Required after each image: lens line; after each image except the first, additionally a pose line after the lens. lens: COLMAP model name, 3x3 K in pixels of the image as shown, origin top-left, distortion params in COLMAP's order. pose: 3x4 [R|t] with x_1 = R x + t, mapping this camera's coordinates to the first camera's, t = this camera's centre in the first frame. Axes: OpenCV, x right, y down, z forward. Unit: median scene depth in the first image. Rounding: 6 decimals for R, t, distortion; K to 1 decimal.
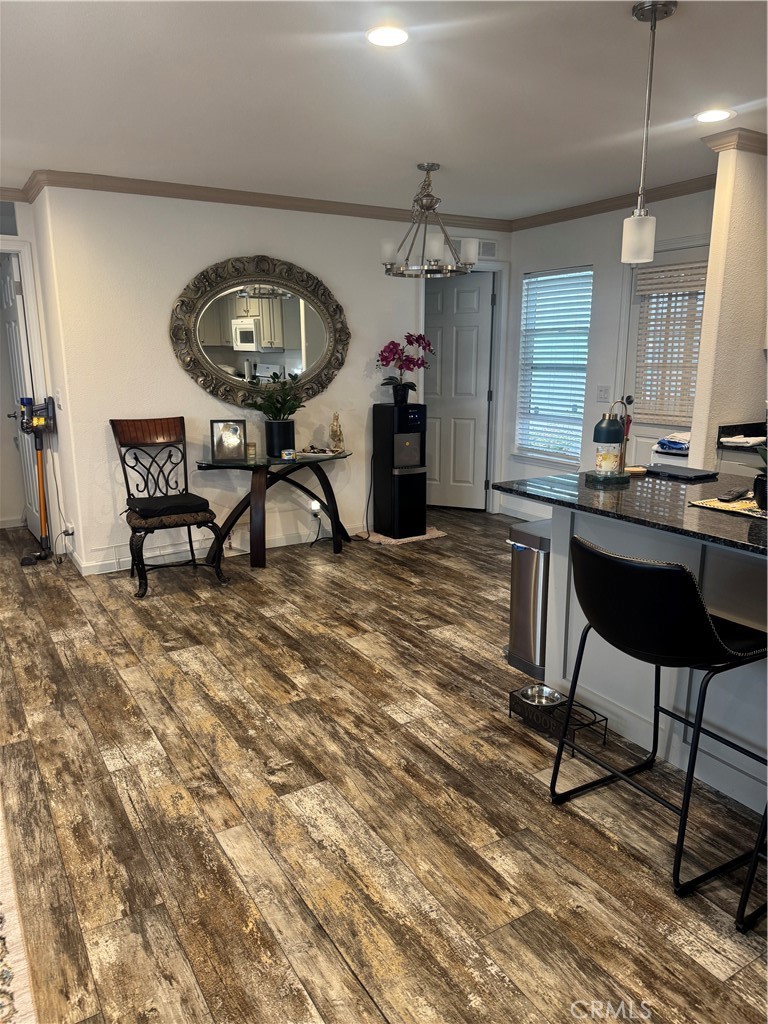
lens RADIAL K [[723.0, 0, 385.4], [0, 723.0, 511.2], [0, 0, 1]] dist [0.016322, -0.027194]
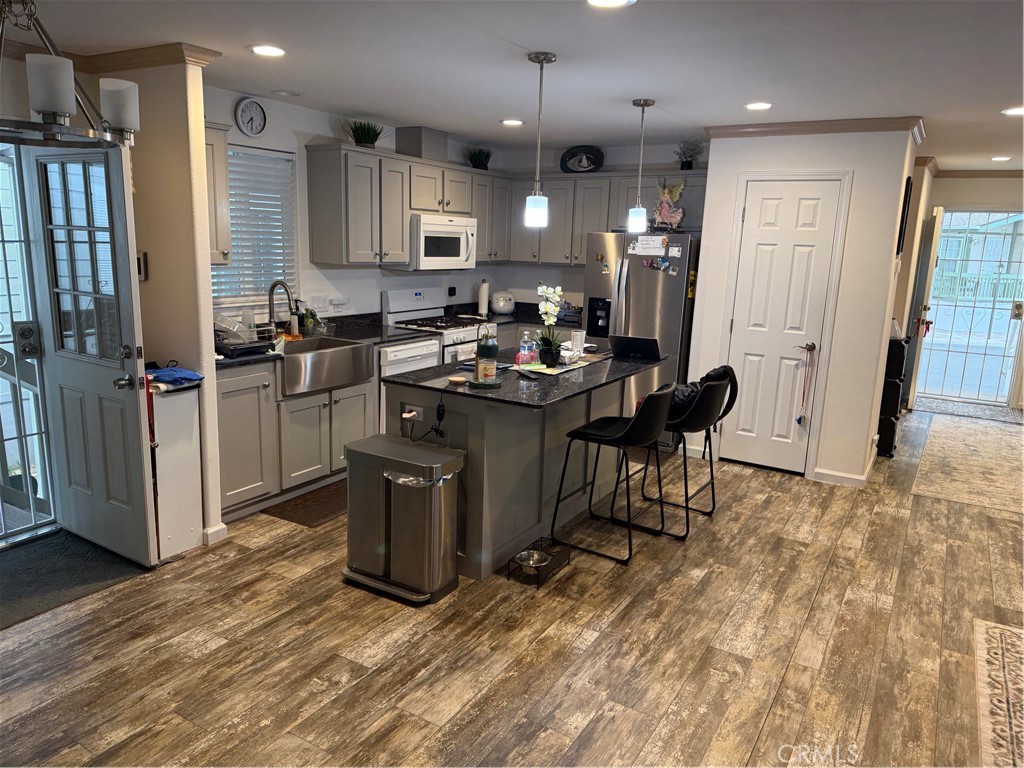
lens RADIAL K [[717.8, 0, 520.3], [0, 717.8, 380.4], [0, 0, 1]] dist [0.029110, -0.036091]
pose [[-0.461863, -0.195969, 0.865031, -0.840730], [0.158043, 0.941495, 0.297675, -0.433733], [-0.872757, 0.274197, -0.403870, 1.538629]]
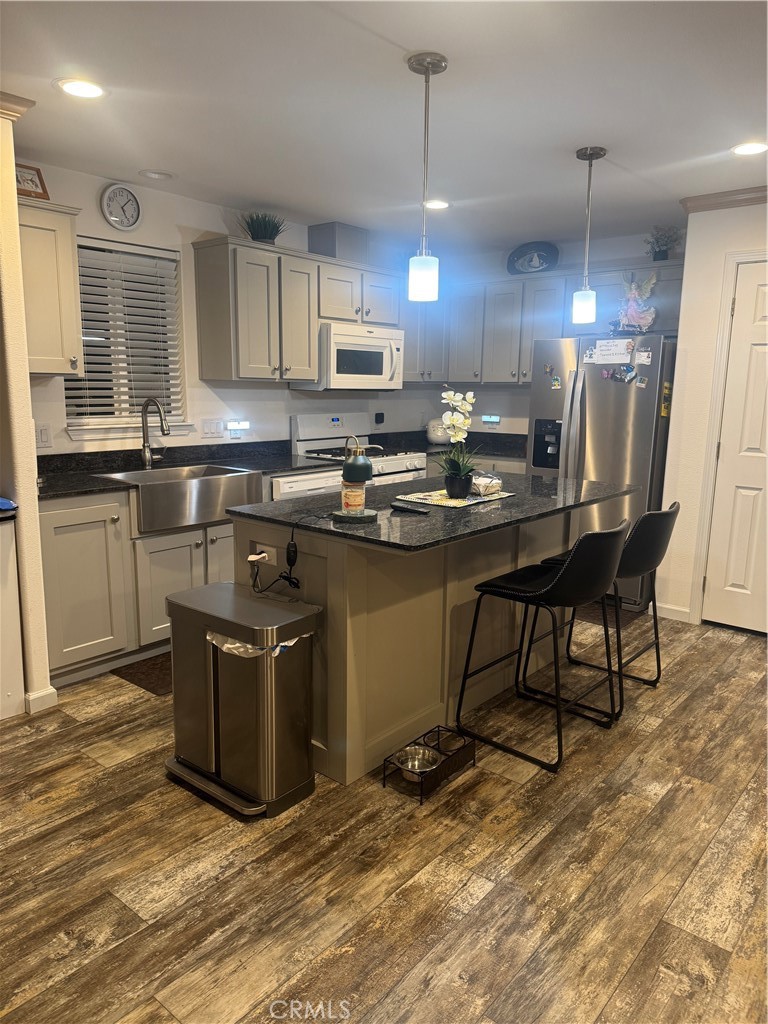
lens RADIAL K [[723.0, 0, 395.1], [0, 723.0, 513.2], [0, 0, 1]] dist [0.016322, -0.027194]
pose [[-0.325198, -0.181407, 0.928083, -0.599480], [0.191442, 0.948476, 0.252475, -0.288089], [-0.926065, 0.259778, -0.273714, 1.281540]]
